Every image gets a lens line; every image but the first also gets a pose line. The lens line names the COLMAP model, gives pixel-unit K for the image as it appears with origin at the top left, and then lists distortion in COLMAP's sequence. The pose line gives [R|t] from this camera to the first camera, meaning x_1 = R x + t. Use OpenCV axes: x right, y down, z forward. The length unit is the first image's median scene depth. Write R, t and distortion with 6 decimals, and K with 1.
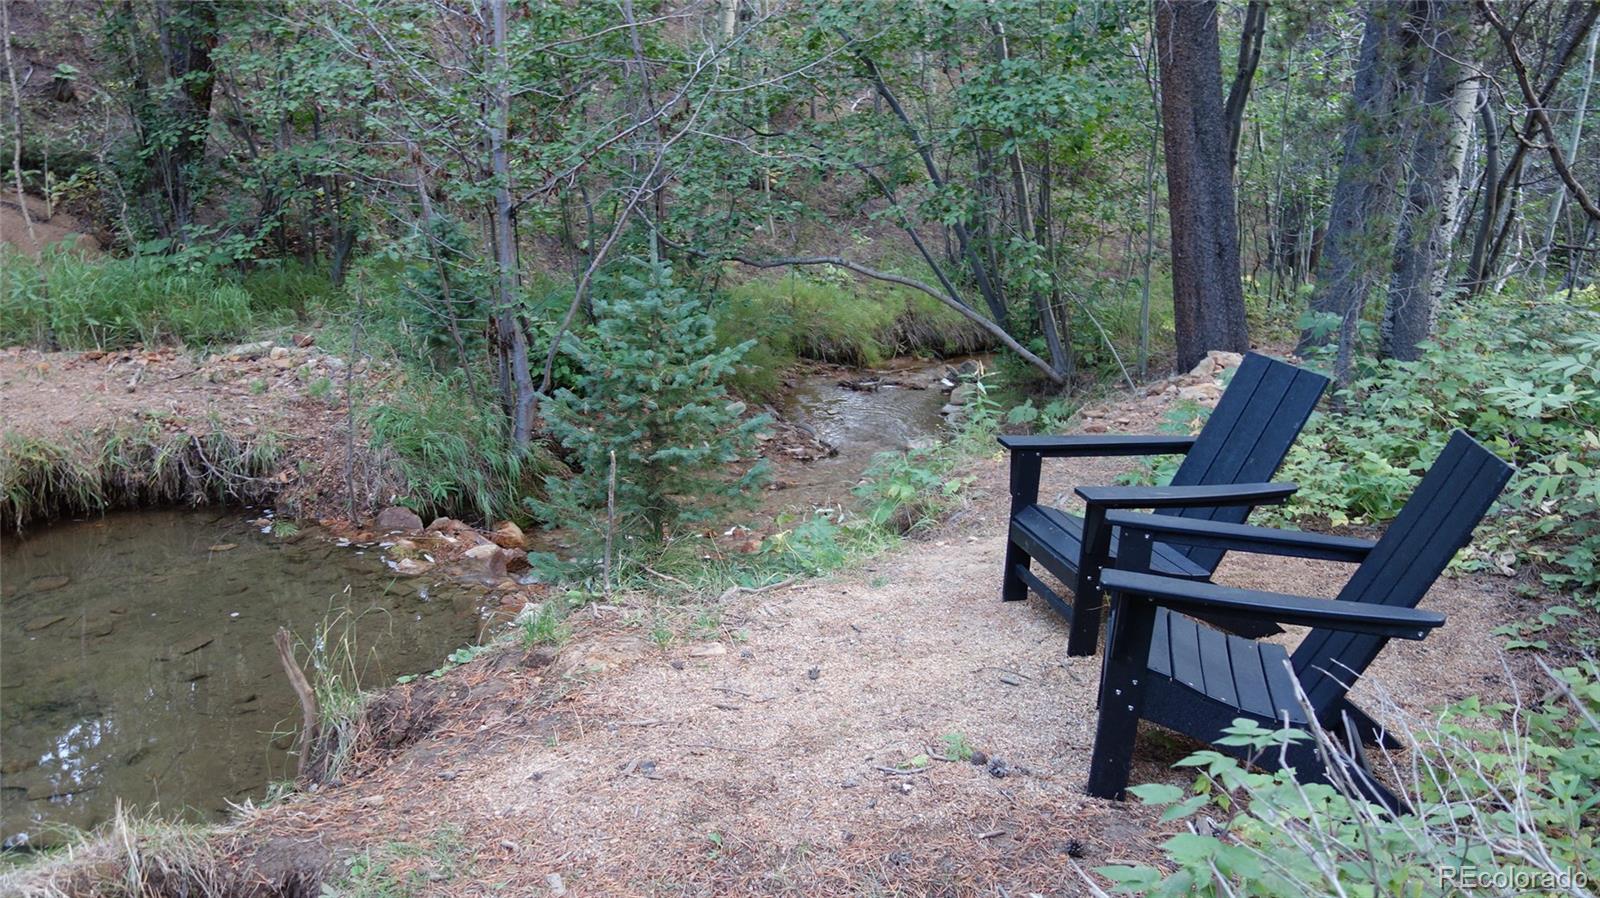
lens RADIAL K [[1276.0, 0, 801.8], [0, 1276.0, 447.8], [0, 0, 1]] dist [0.013145, -0.001079]
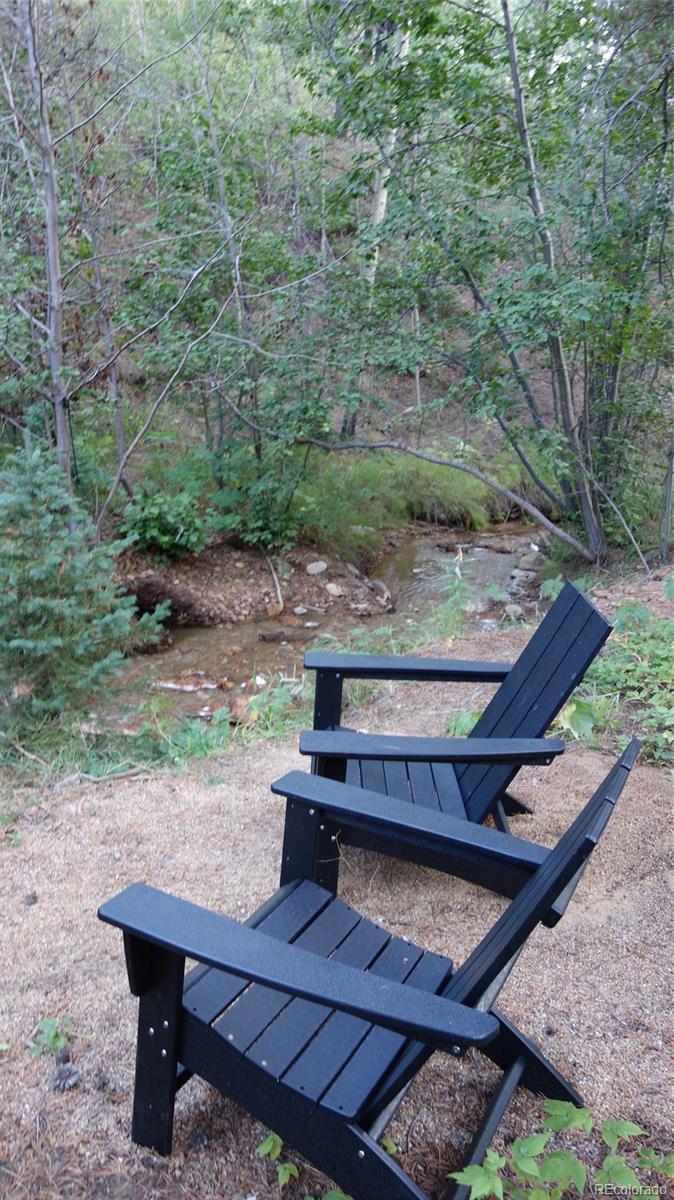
lens RADIAL K [[957.0, 0, 335.6], [0, 957.0, 600.9], [0, 0, 1]] dist [0.013145, -0.001079]
pose [[0.978261, 0.056440, -0.199548, 0.147414], [-0.049454, 0.997982, 0.039827, -0.036453], [0.201393, -0.029093, 0.979078, 0.132740]]
